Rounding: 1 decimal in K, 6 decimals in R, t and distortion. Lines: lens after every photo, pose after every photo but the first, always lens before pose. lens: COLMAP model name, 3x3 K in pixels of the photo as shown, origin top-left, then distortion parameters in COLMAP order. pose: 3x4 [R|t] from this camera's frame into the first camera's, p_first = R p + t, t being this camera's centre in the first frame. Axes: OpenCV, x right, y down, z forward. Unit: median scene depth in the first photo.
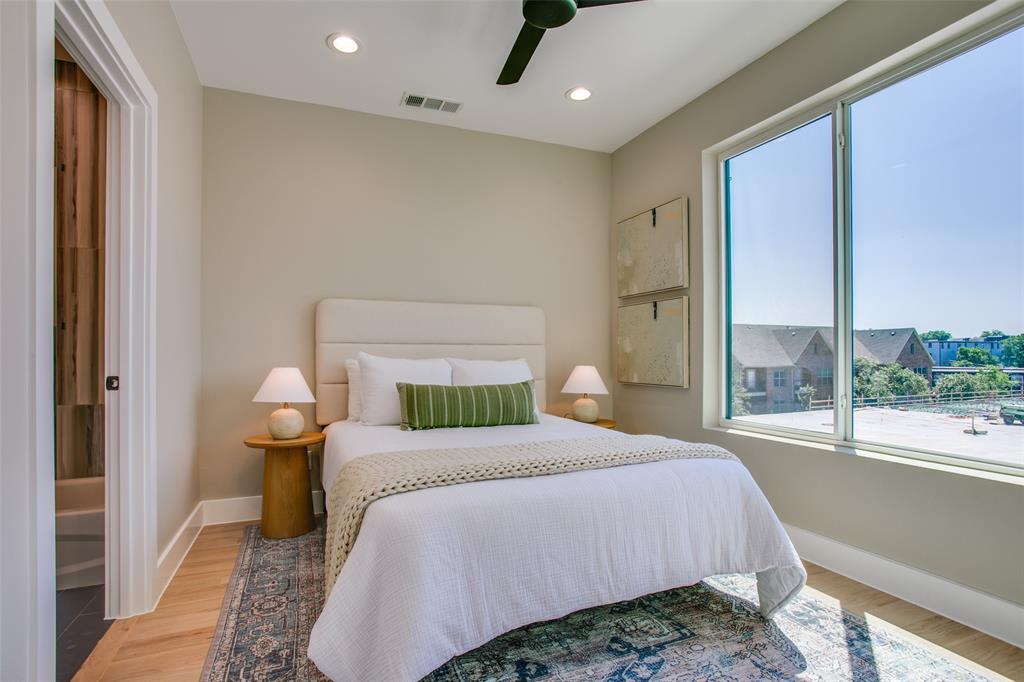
lens RADIAL K [[505.1, 0, 511.3], [0, 505.1, 364.9], [0, 0, 1]] dist [-0.067677, 0.039029]
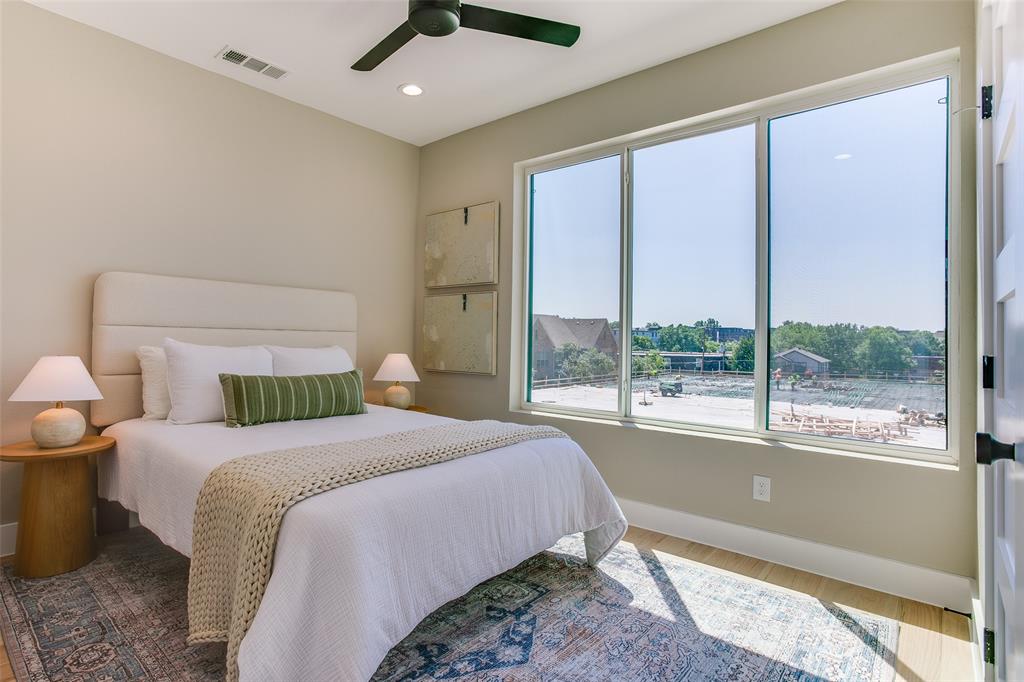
lens RADIAL K [[517.7, 0, 488.8], [0, 517.7, 339.8], [0, 0, 1]] dist [-0.048146, 0.001001]
pose [[0.894133, 0.017436, 0.447461, -0.218878], [-0.011676, 0.999810, -0.015627, -0.016628], [-0.447648, 0.008748, 0.894167, -0.013600]]
